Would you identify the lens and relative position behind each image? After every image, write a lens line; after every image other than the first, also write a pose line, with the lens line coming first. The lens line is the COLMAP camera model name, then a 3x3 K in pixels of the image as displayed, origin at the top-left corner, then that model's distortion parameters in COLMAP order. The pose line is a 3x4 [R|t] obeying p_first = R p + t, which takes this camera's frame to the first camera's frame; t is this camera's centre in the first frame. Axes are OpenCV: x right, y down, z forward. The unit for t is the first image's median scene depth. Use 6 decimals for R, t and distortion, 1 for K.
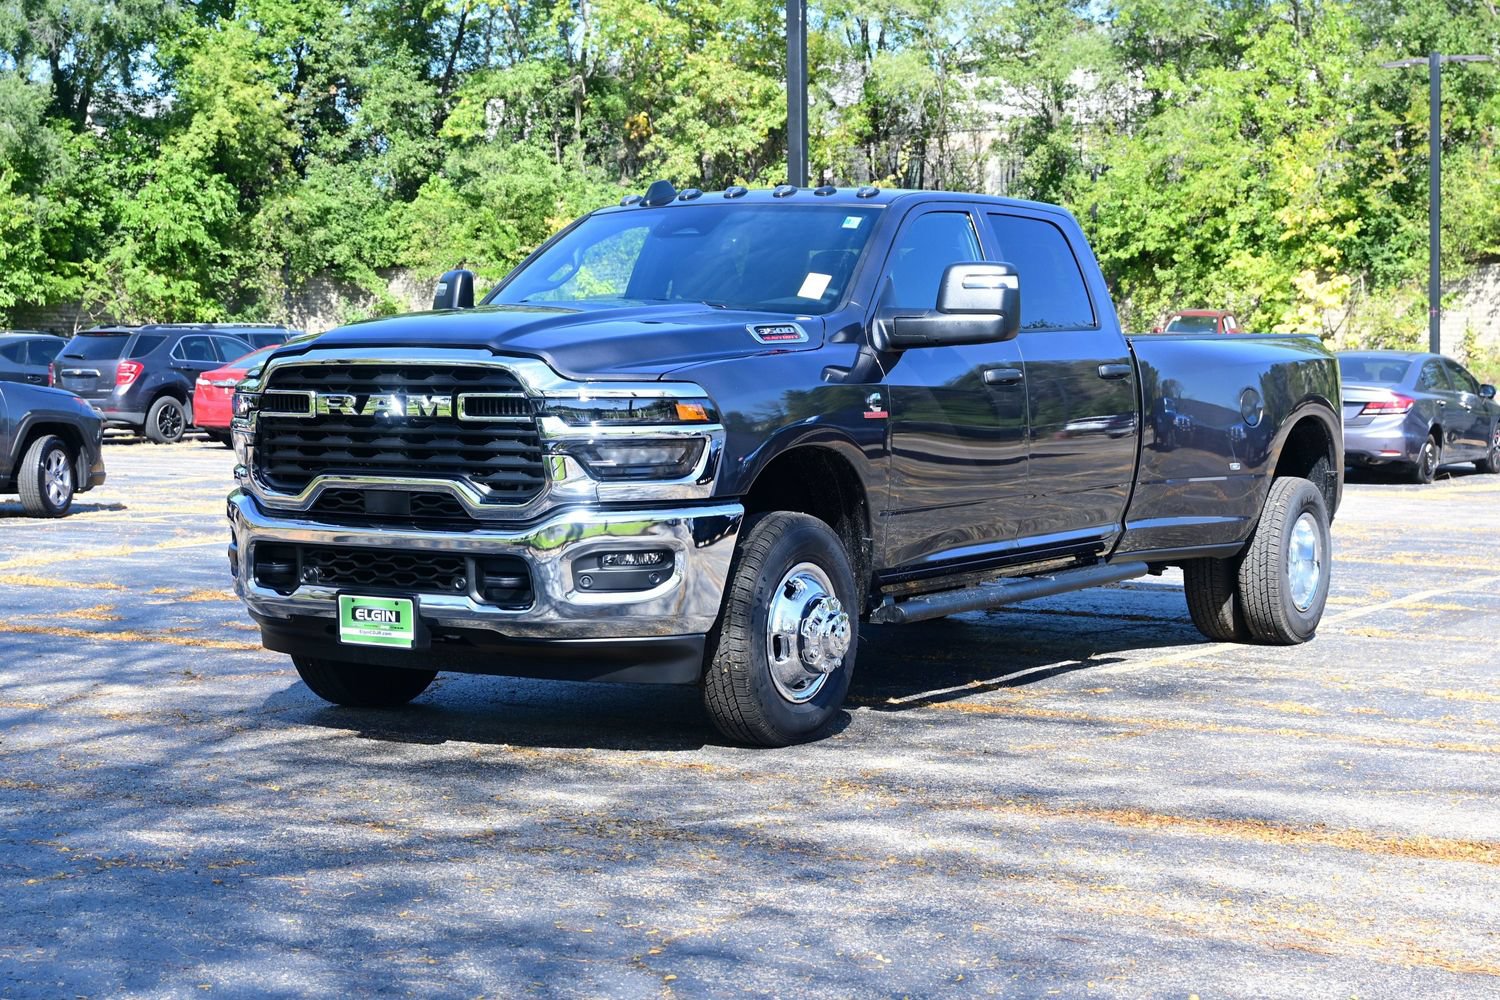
lens RADIAL K [[2505.0, 0, 750.0], [0, 2505.0, 500.0], [0, 0, 1]] dist [0.007164, 0.009290]
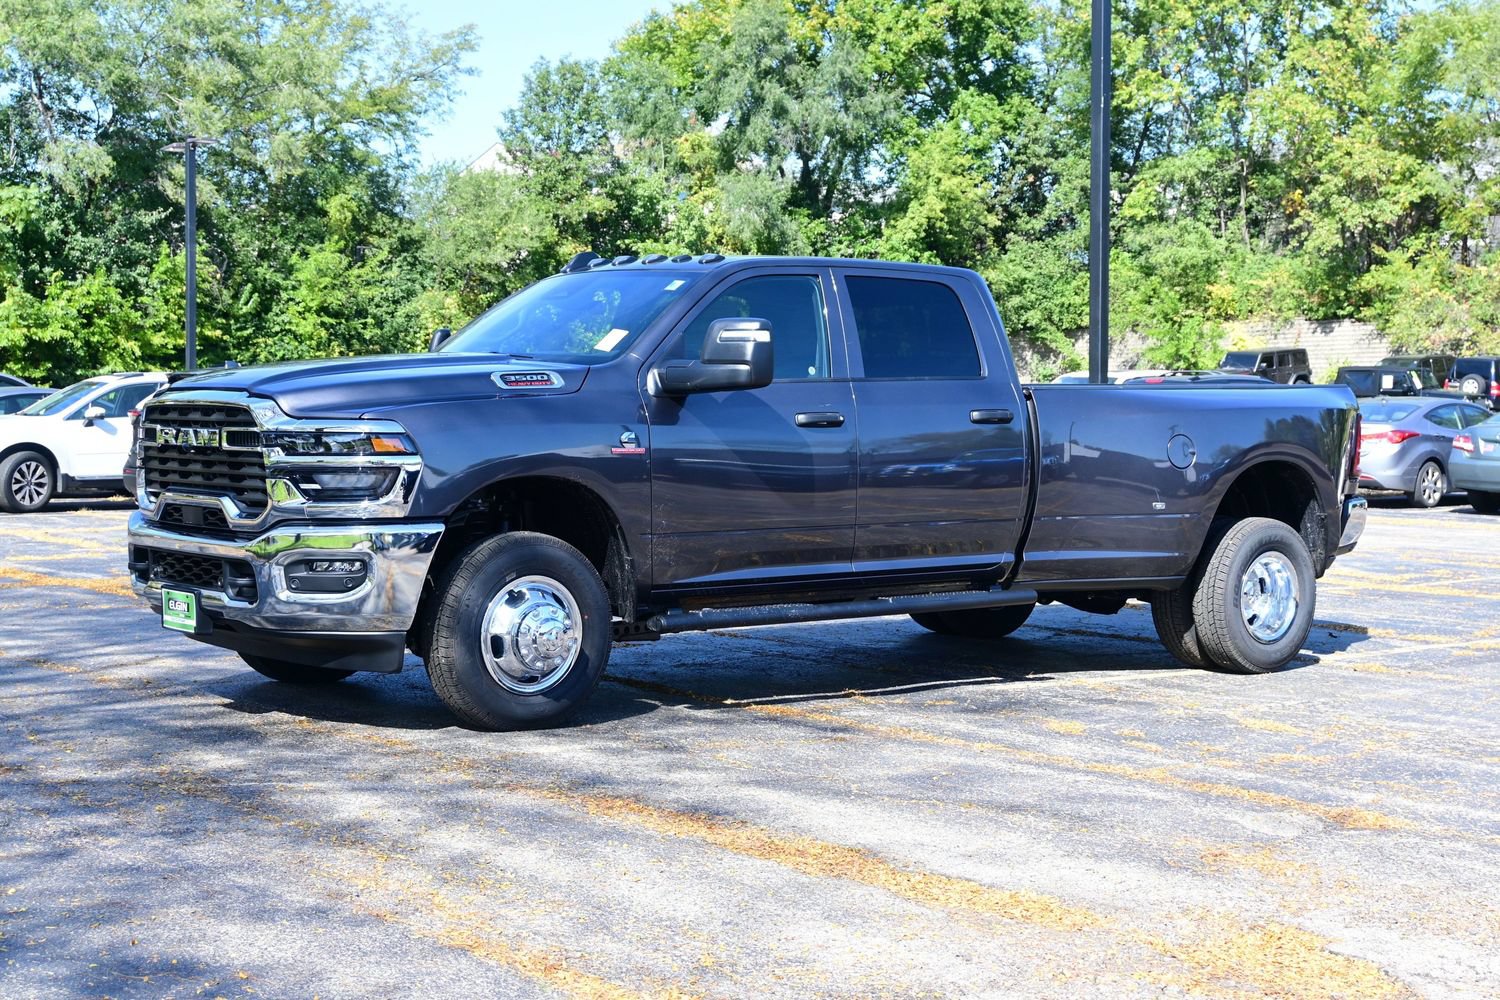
lens RADIAL K [[2154.5, 0, 750.0], [0, 2154.5, 500.0], [0, 0, 1]] dist [0.007064, -0.012673]
pose [[0.943260, 0.021558, -0.331354, 0.053155], [-0.026116, 0.999616, -0.009309, -0.000426], [0.331026, 0.017435, 0.943461, 0.009716]]
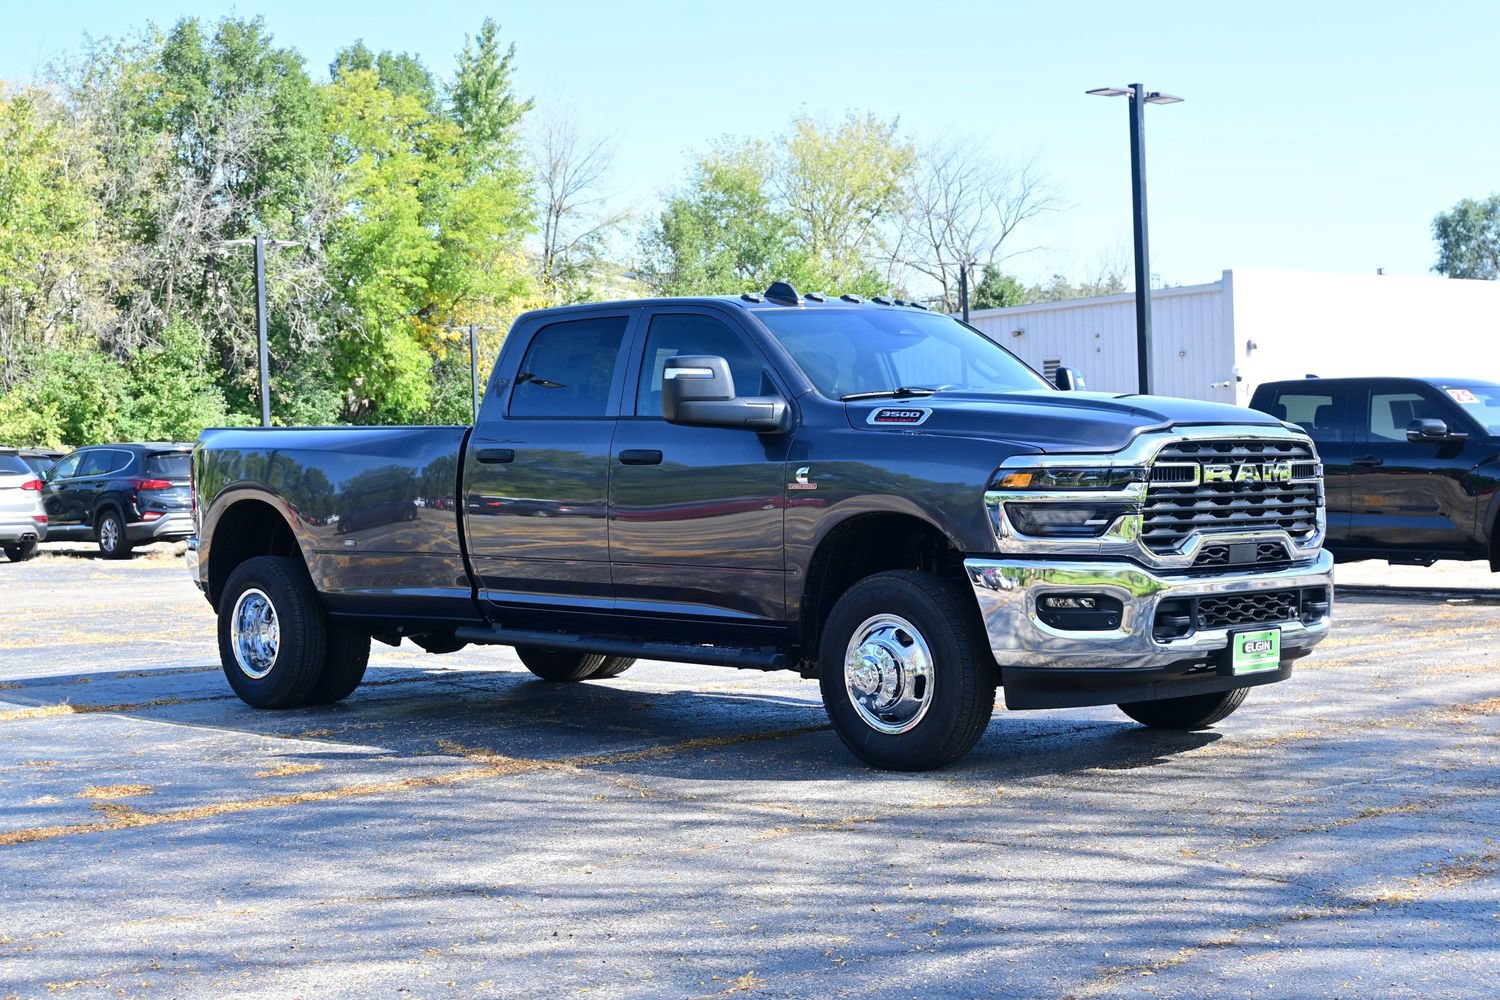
lens RADIAL K [[2265.2, 0, 750.0], [0, 2265.2, 500.0], [0, 0, 1]] dist [-0.003645, 0.023333]
pose [[0.256080, -0.023971, 0.966358, -0.143003], [0.067556, 0.997692, 0.006846, -0.005479], [-0.964292, 0.063530, 0.257108, 0.107494]]
